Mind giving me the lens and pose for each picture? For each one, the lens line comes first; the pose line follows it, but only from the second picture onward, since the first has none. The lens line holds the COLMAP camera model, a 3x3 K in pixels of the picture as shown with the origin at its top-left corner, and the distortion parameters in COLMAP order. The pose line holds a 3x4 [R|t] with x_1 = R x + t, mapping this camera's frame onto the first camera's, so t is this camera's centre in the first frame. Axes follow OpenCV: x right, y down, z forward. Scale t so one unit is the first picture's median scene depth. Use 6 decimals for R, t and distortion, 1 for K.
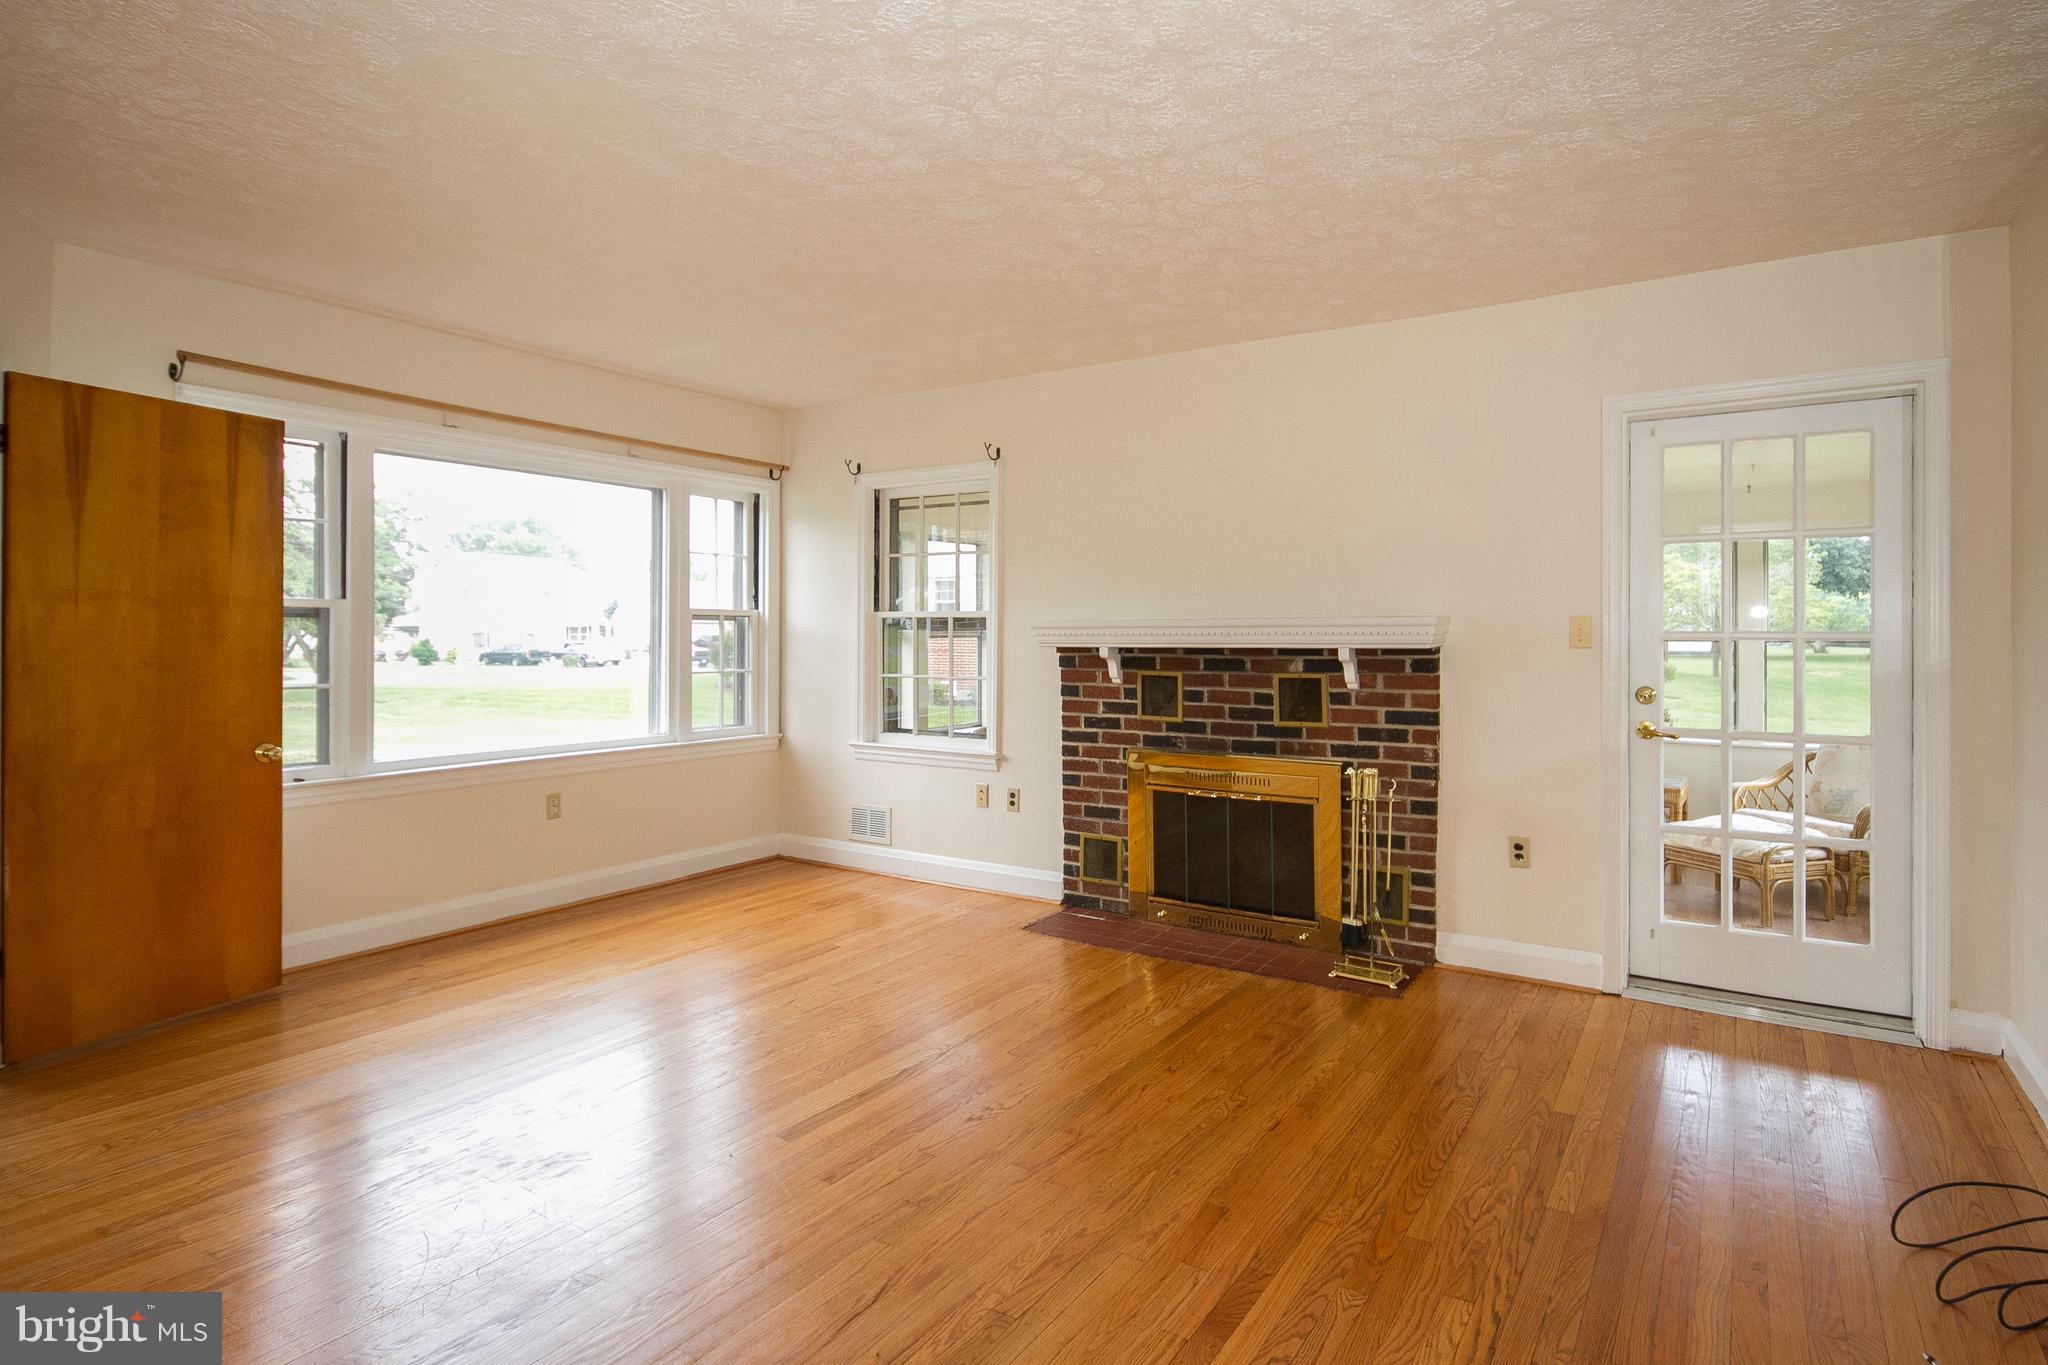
lens RADIAL K [[1051.1, 0, 1021.2], [0, 1051.1, 628.8], [0, 0, 1]] dist [-0.000981, -0.000231]
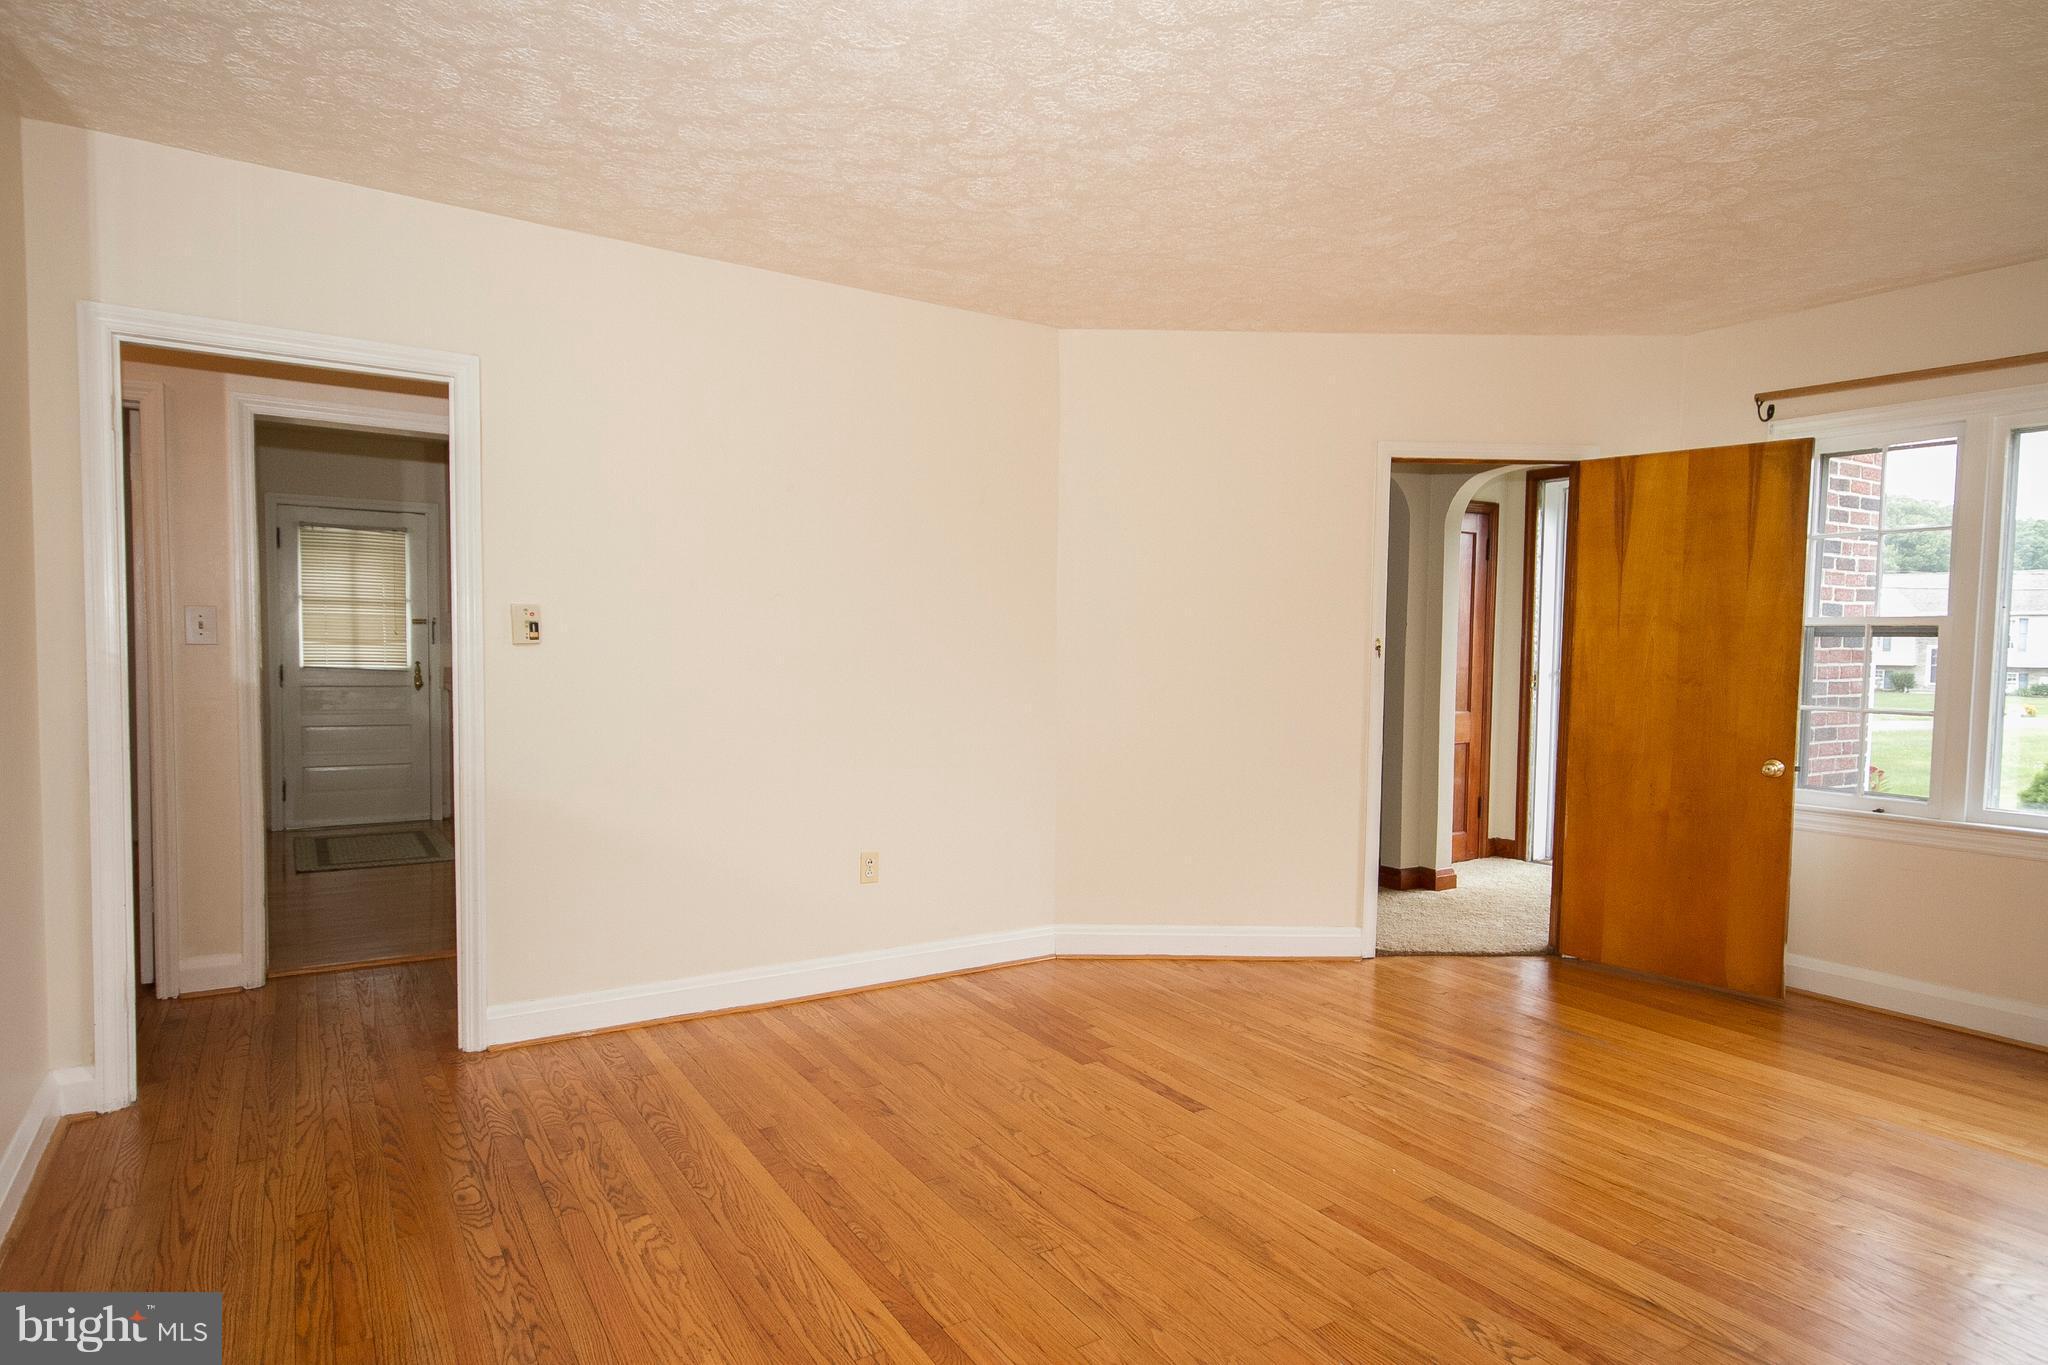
lens RADIAL K [[1102.1, 0, 1024.0], [0, 1102.1, 682.5], [0, 0, 1]] dist [-0.000313, -0.000286]
pose [[-0.383592, 0.027909, -0.923081, 0.570478], [-0.007858, 0.999408, 0.033482, 0.003444], [0.923469, 0.020097, -0.383146, 0.754831]]
